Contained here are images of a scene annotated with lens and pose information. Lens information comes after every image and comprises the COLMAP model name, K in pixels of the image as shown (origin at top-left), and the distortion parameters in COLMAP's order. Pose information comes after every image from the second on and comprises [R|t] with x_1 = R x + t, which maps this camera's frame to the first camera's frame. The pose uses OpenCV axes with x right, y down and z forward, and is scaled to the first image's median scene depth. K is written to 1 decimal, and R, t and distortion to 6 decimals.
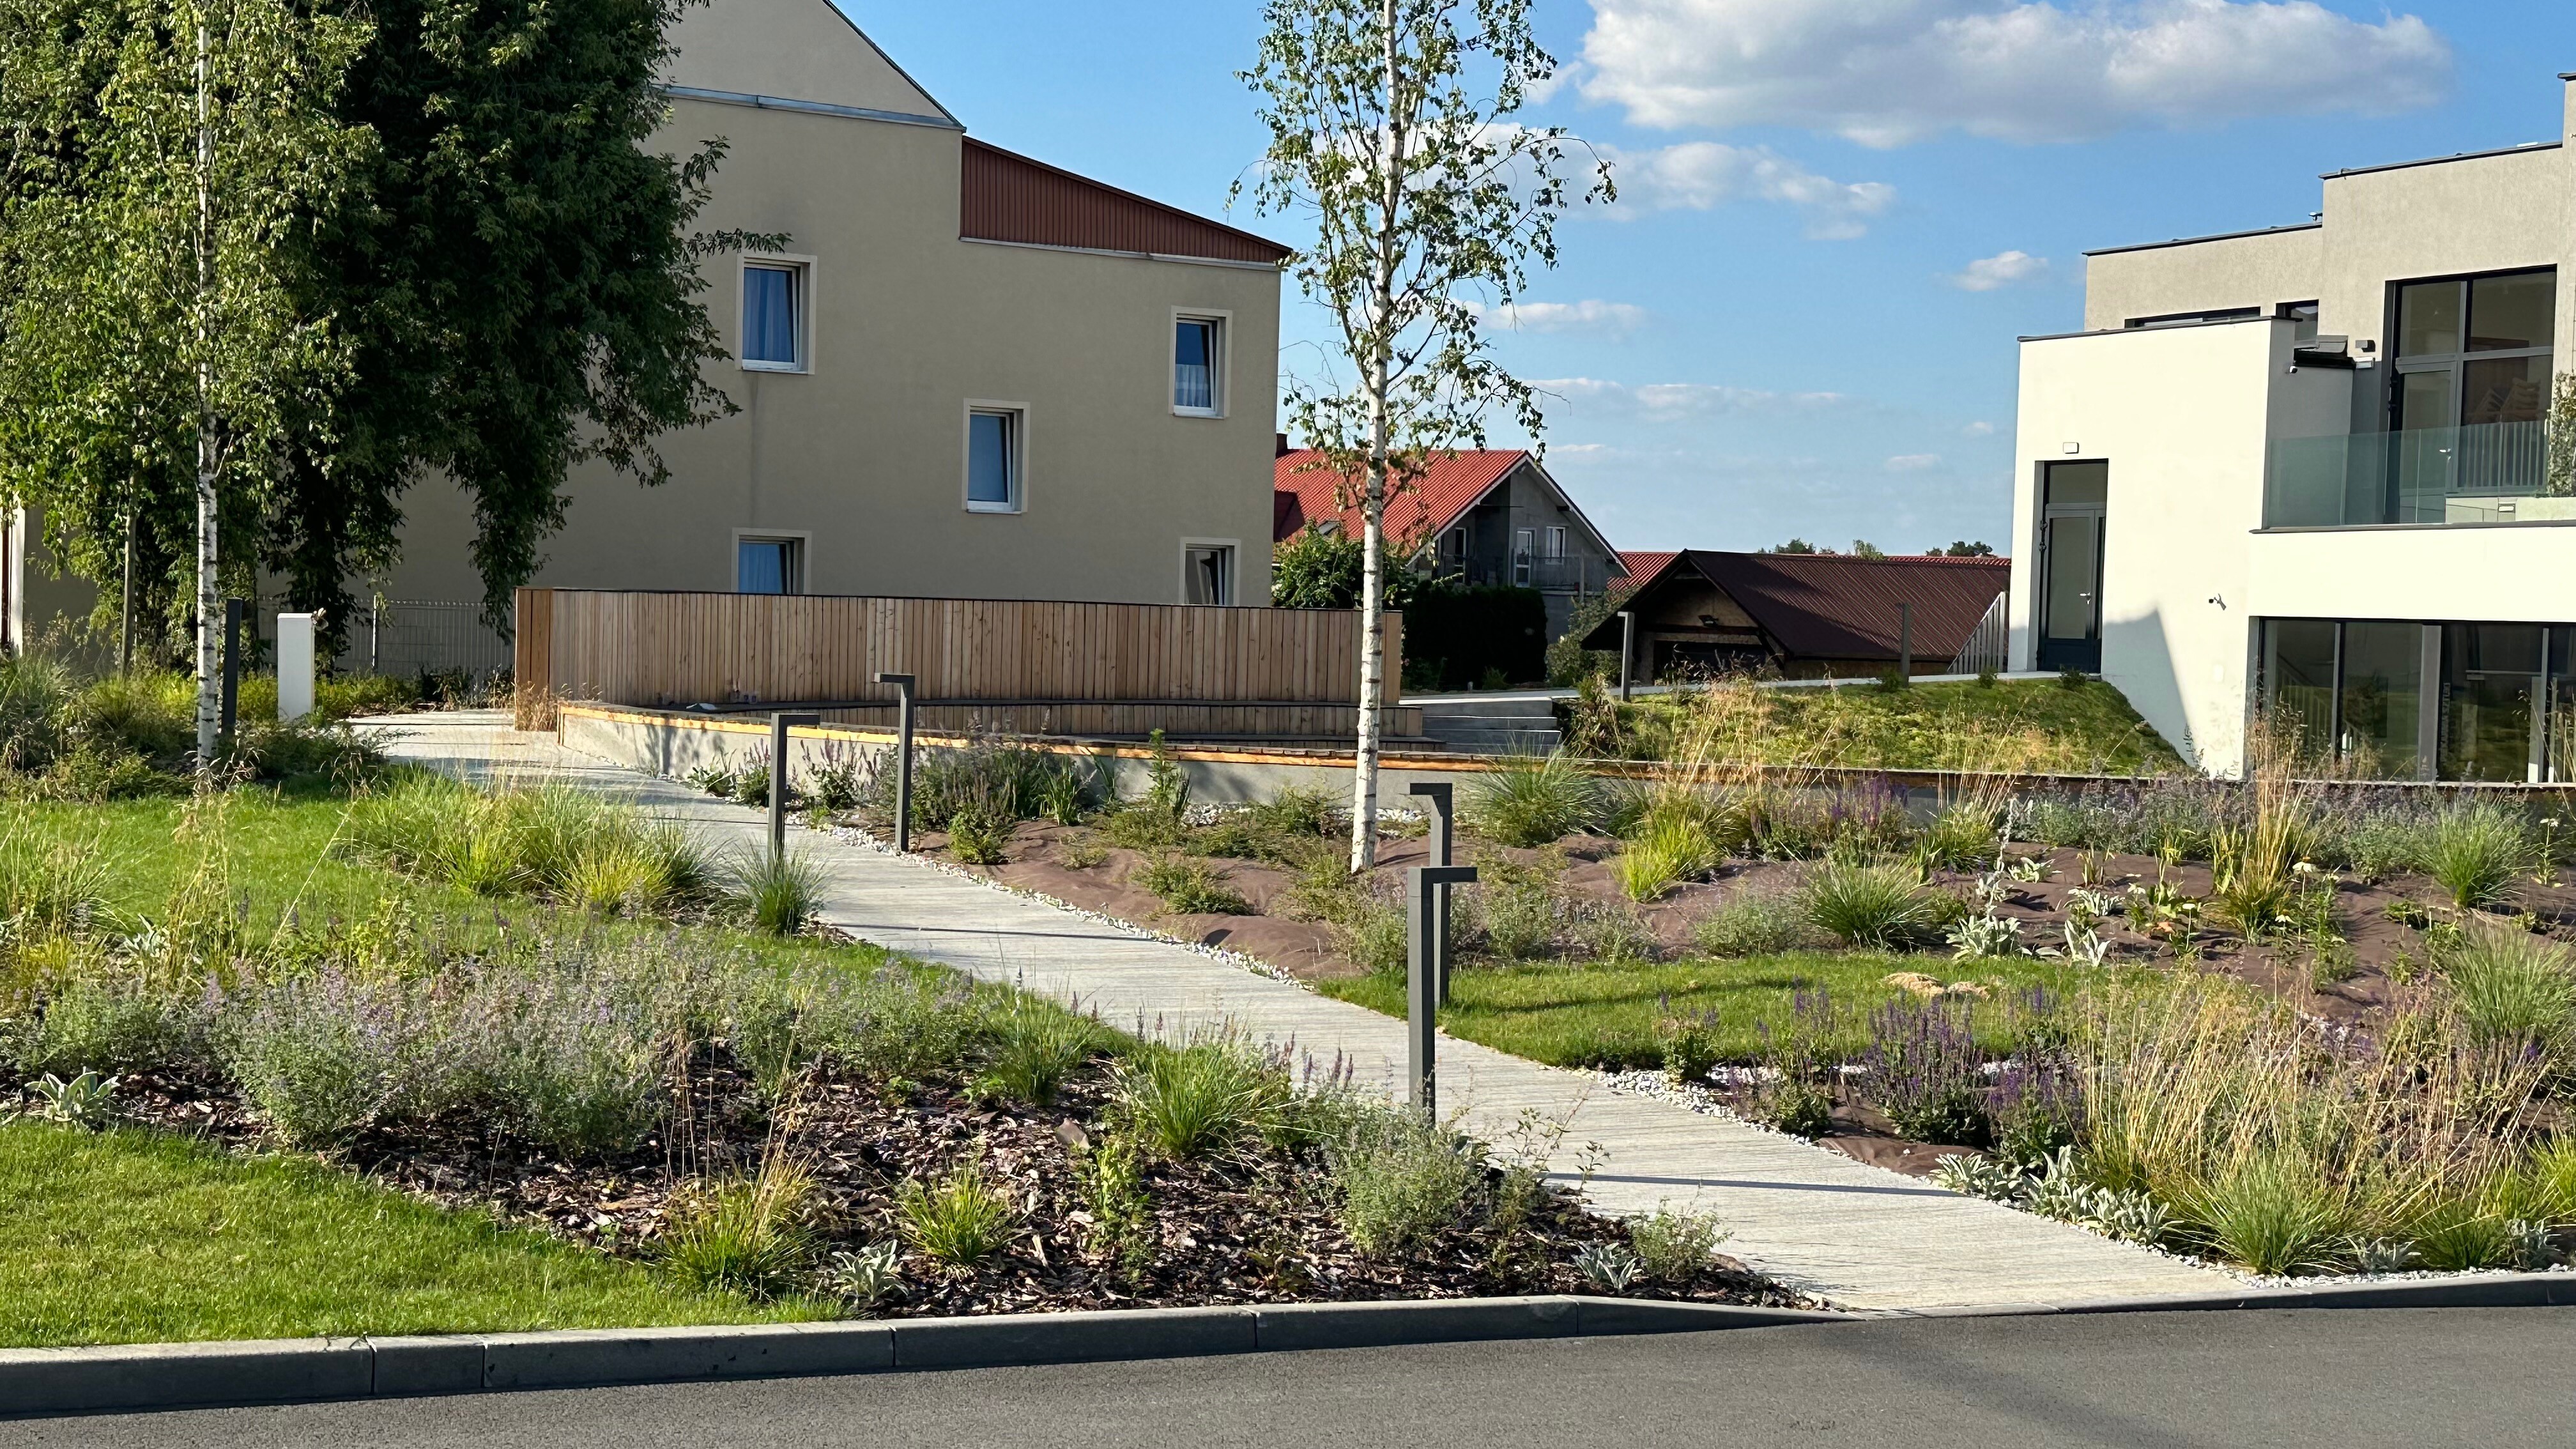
lens RADIAL K [[3492.3, 0, 1312.1], [0, 3492.3, 685.0], [0, 0, 1]] dist [0.154367, 0.000636]
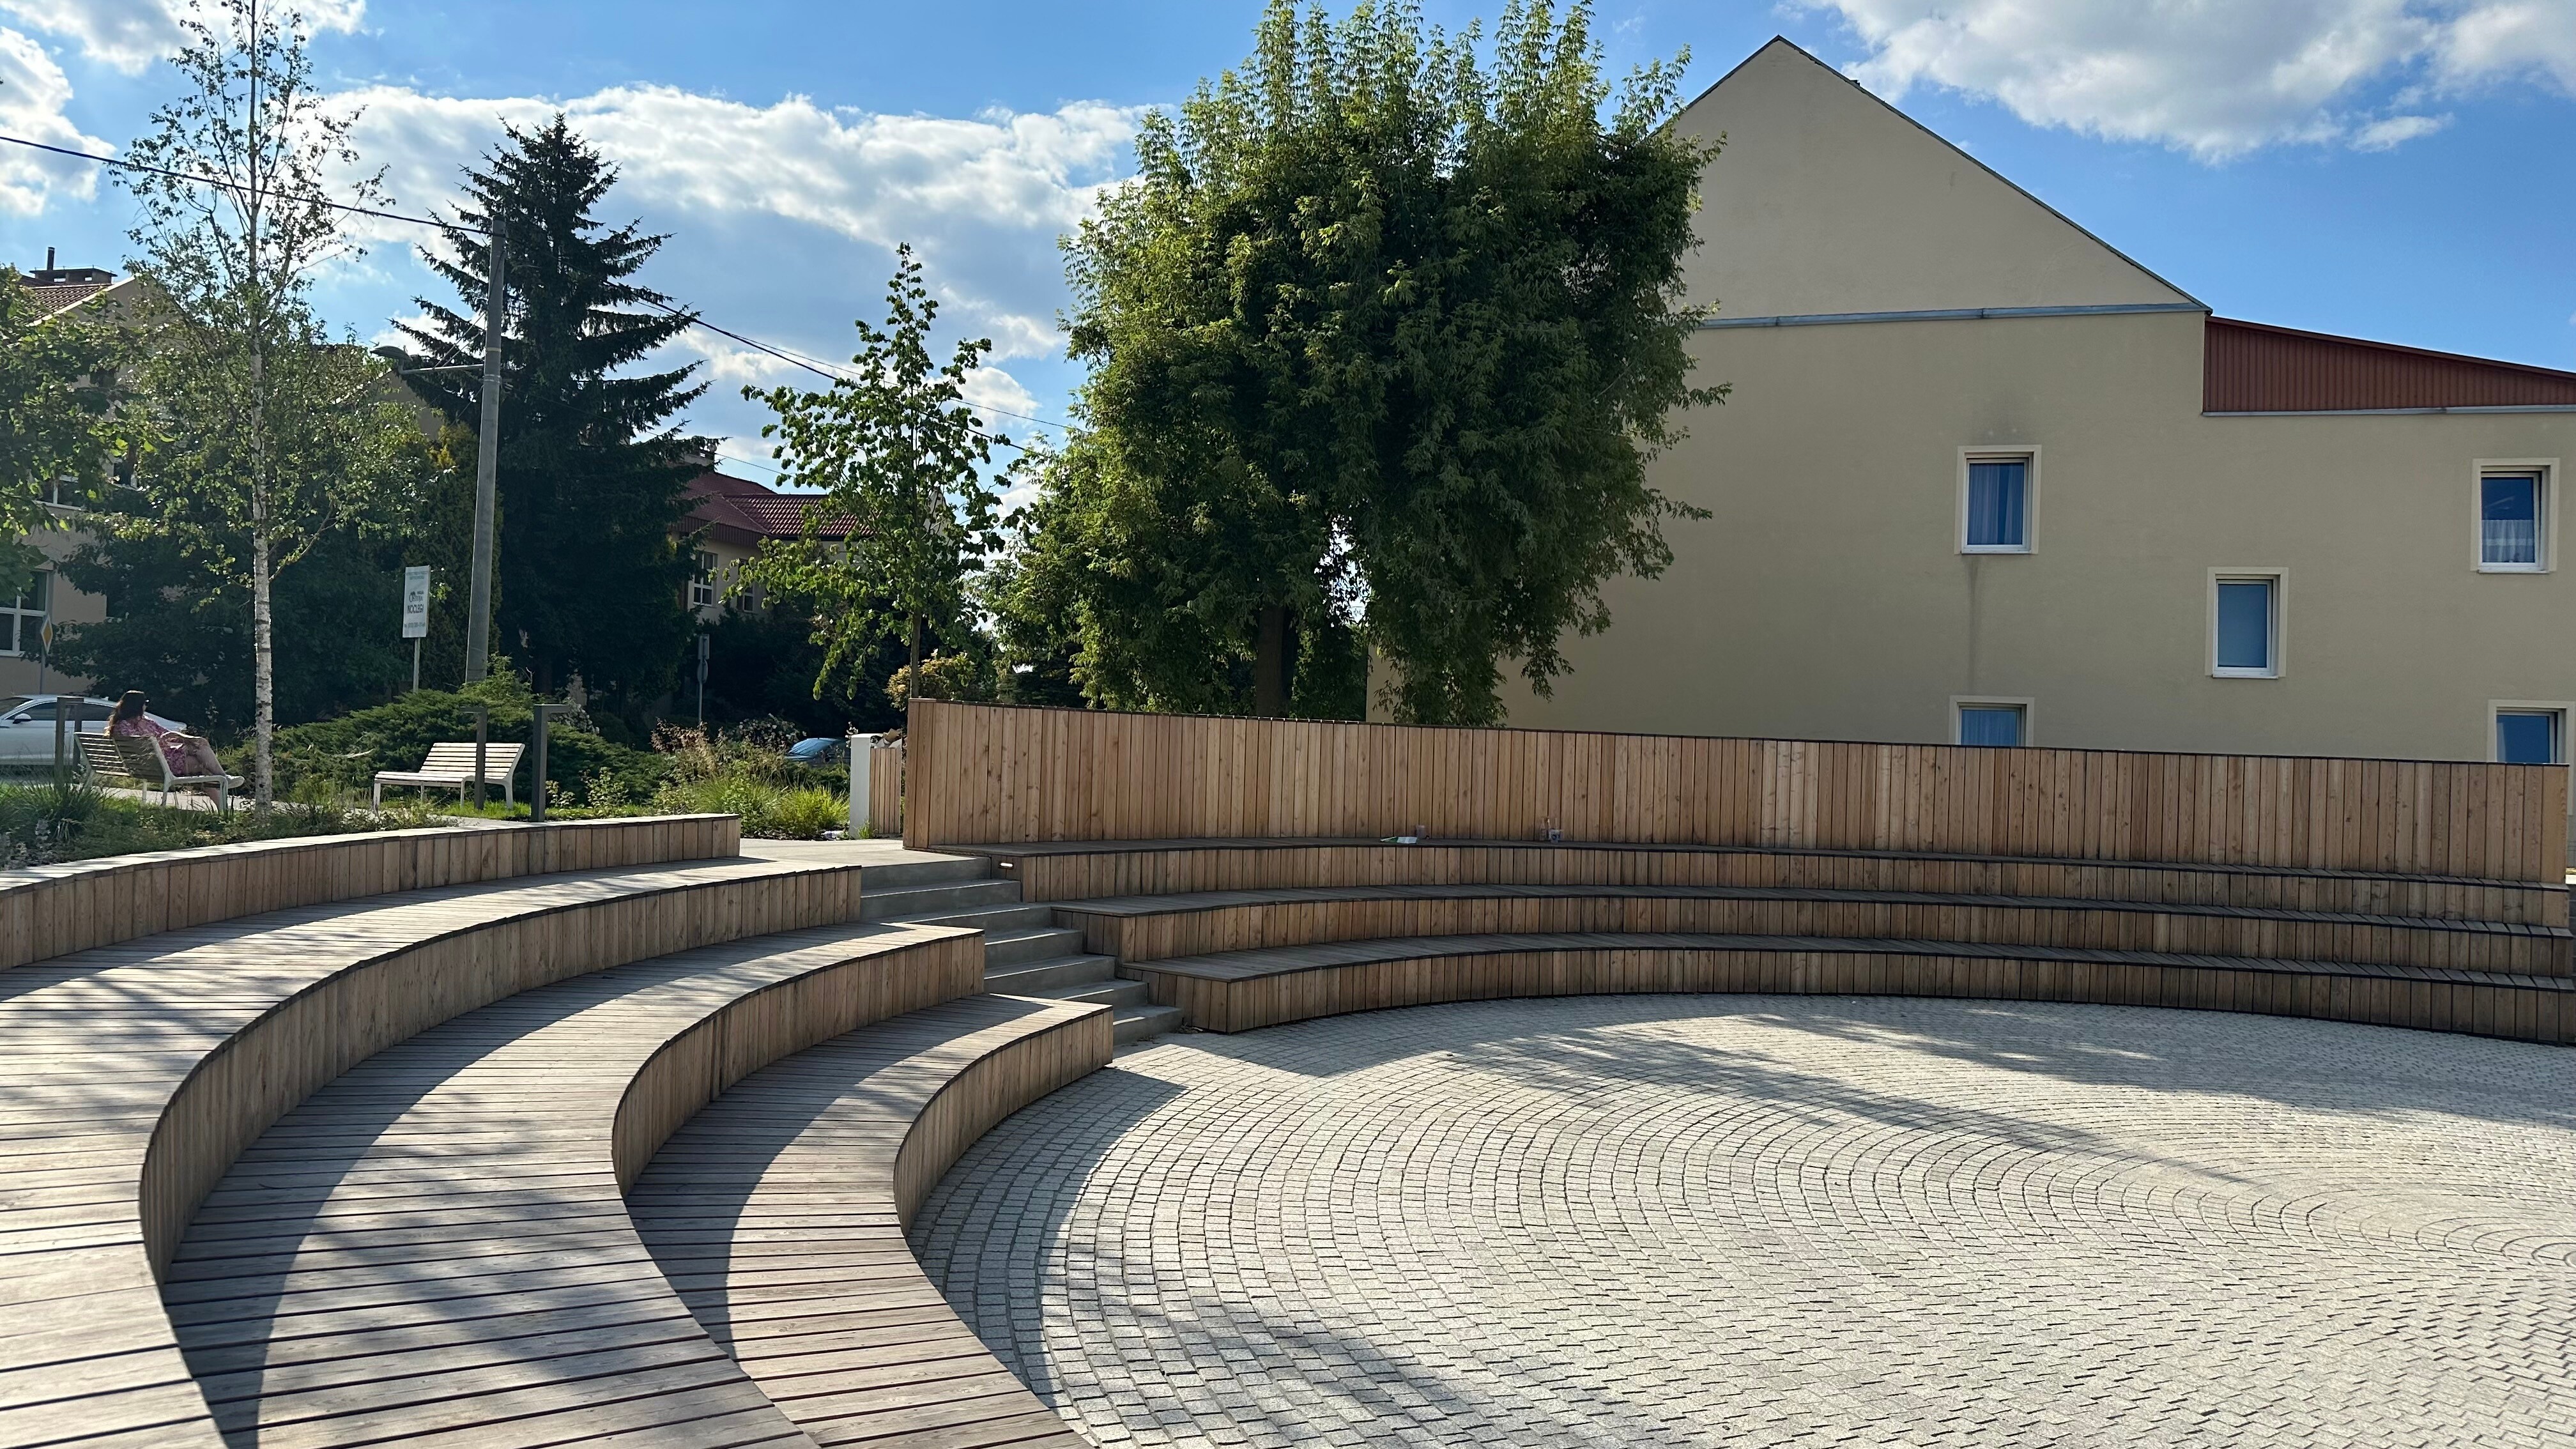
lens RADIAL K [[1798.1, 0, 1288.0], [0, 1798.1, 724.5], [0, 0, 1]] dist [0.160622, -0.249272]
pose [[0.668422, -0.014309, -0.743645, 0.262780], [-0.032329, 0.998311, -0.048268, -0.001563], [0.743079, 0.056305, 0.666830, 0.948851]]
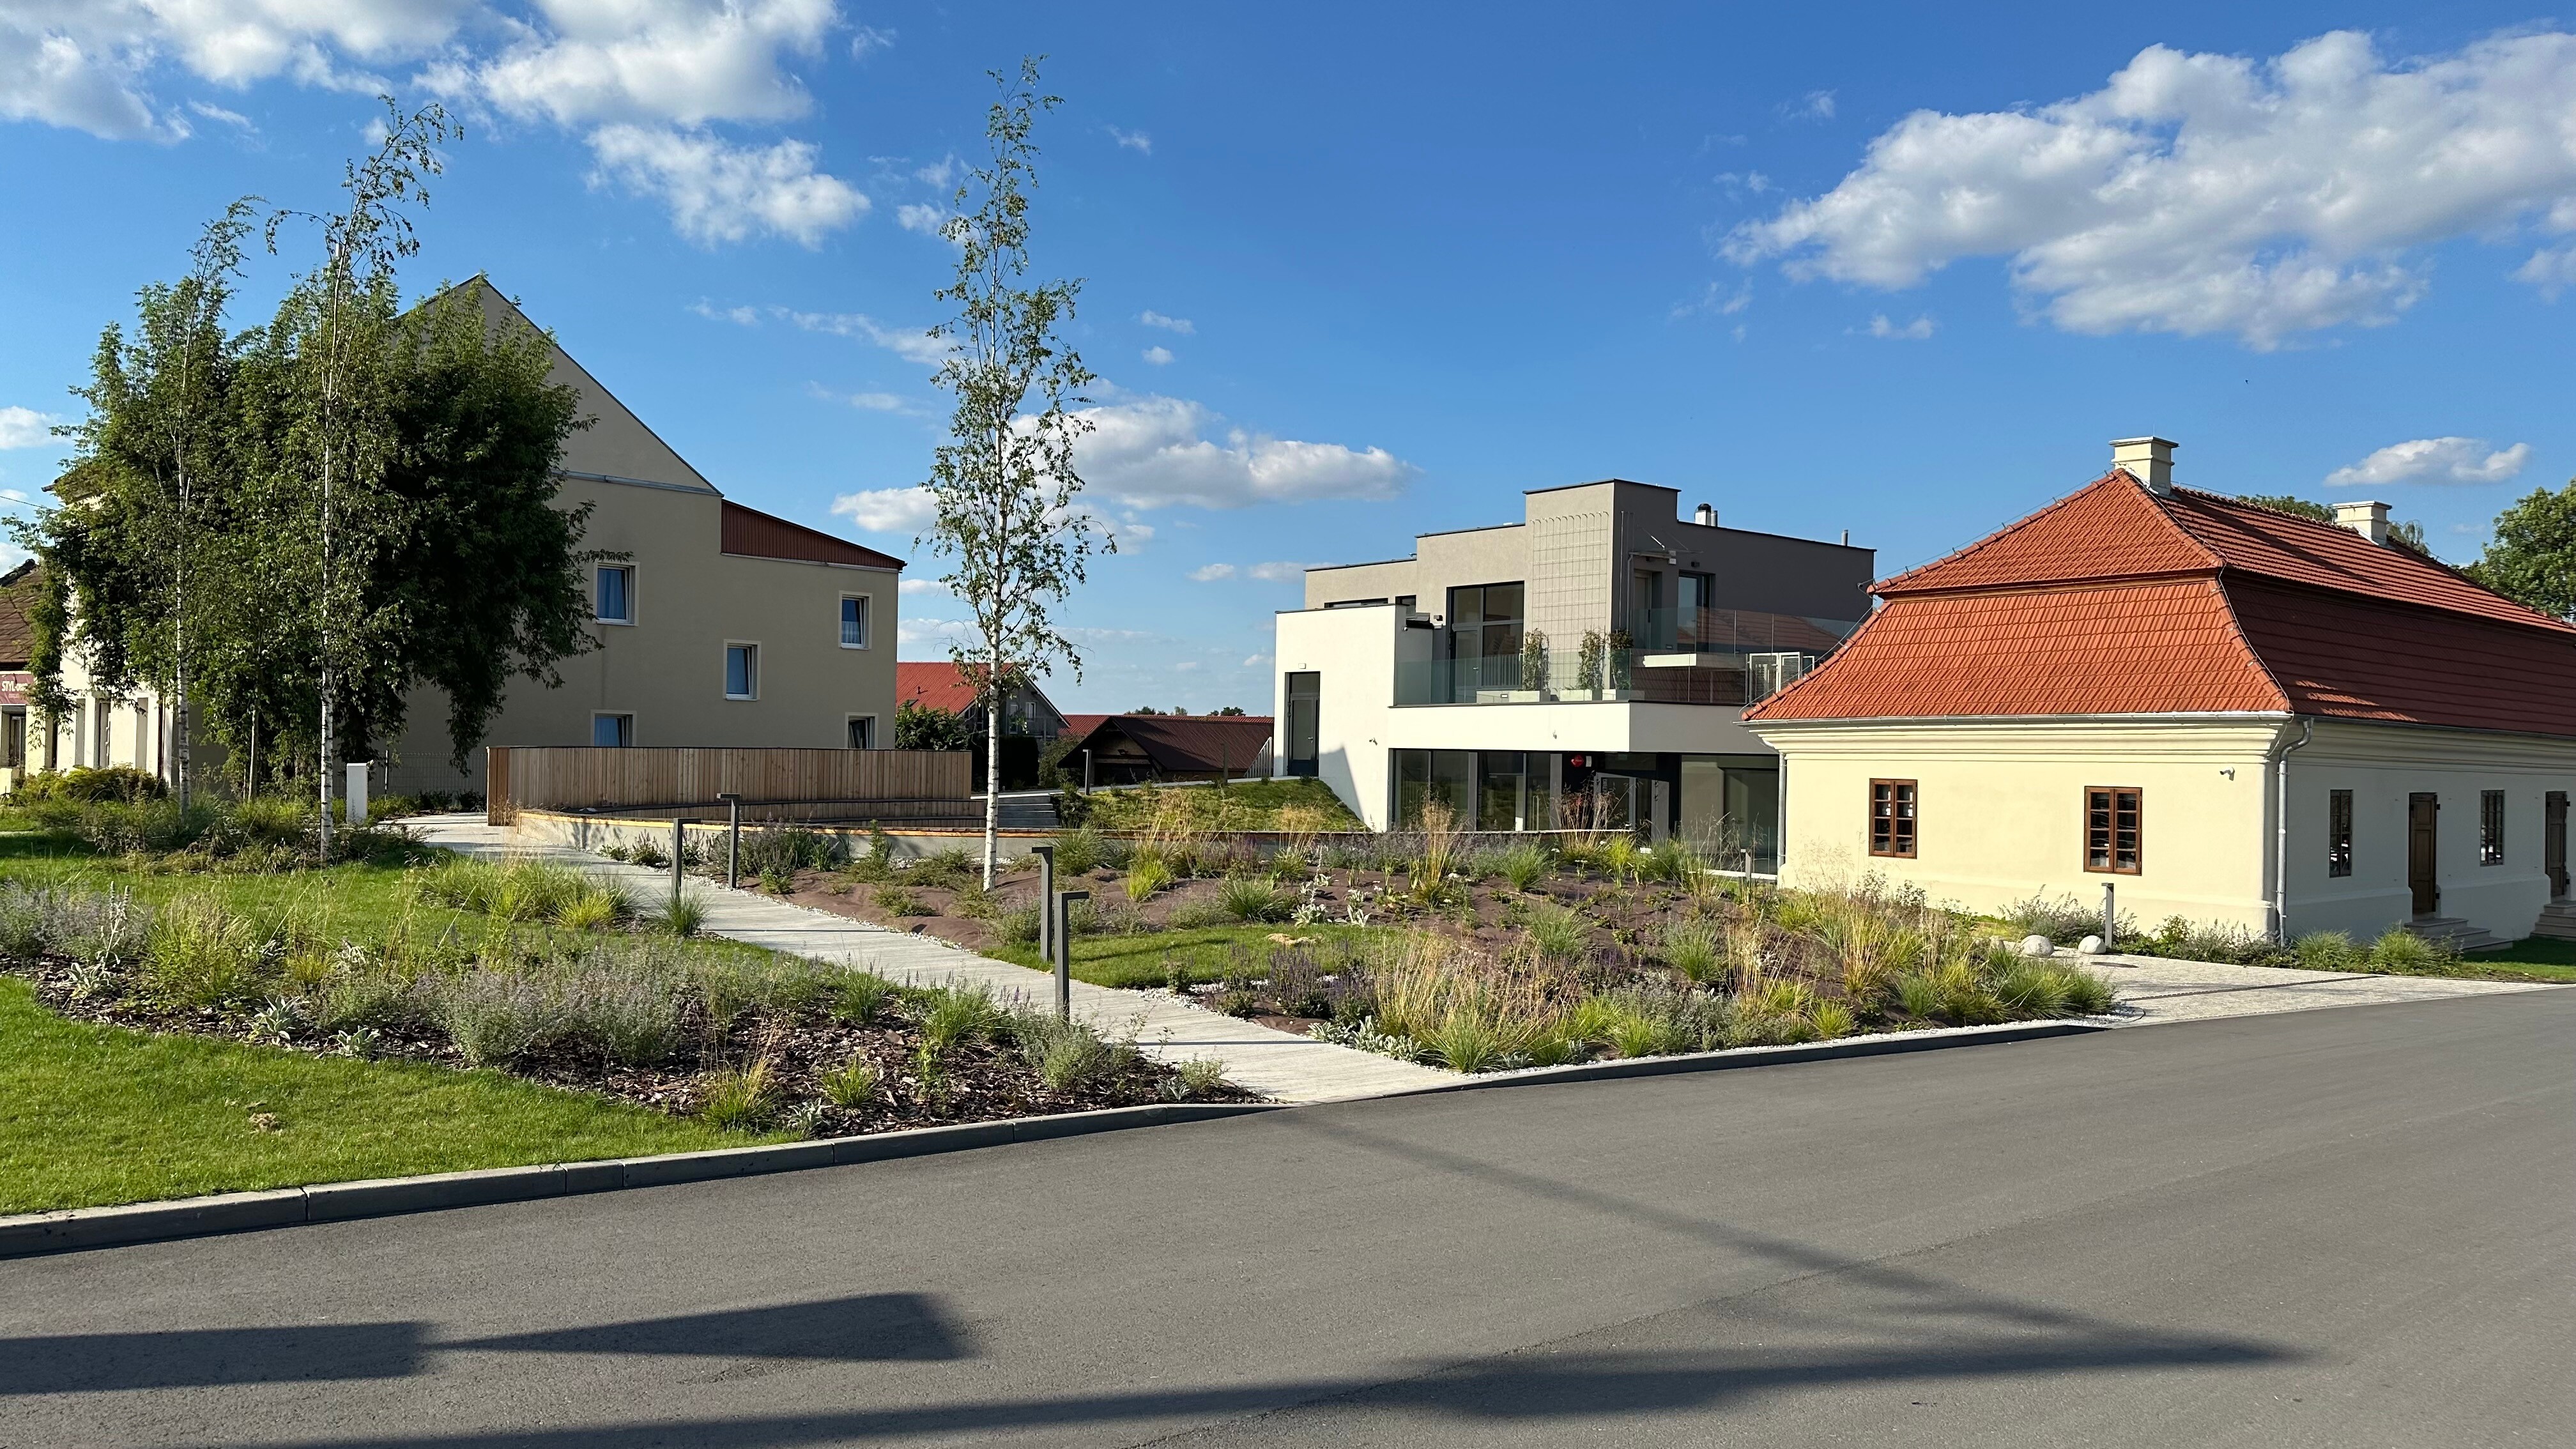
lens RADIAL K [[1798.1, 0, 1288.0], [0, 1798.1, 724.5], [0, 0, 1]] dist [0.160622, -0.249272]
pose [[0.975934, -0.009447, 0.217861, -0.040162], [0.016179, 0.999444, -0.029137, -0.007181], [-0.217465, 0.031961, 0.975545, -0.023635]]
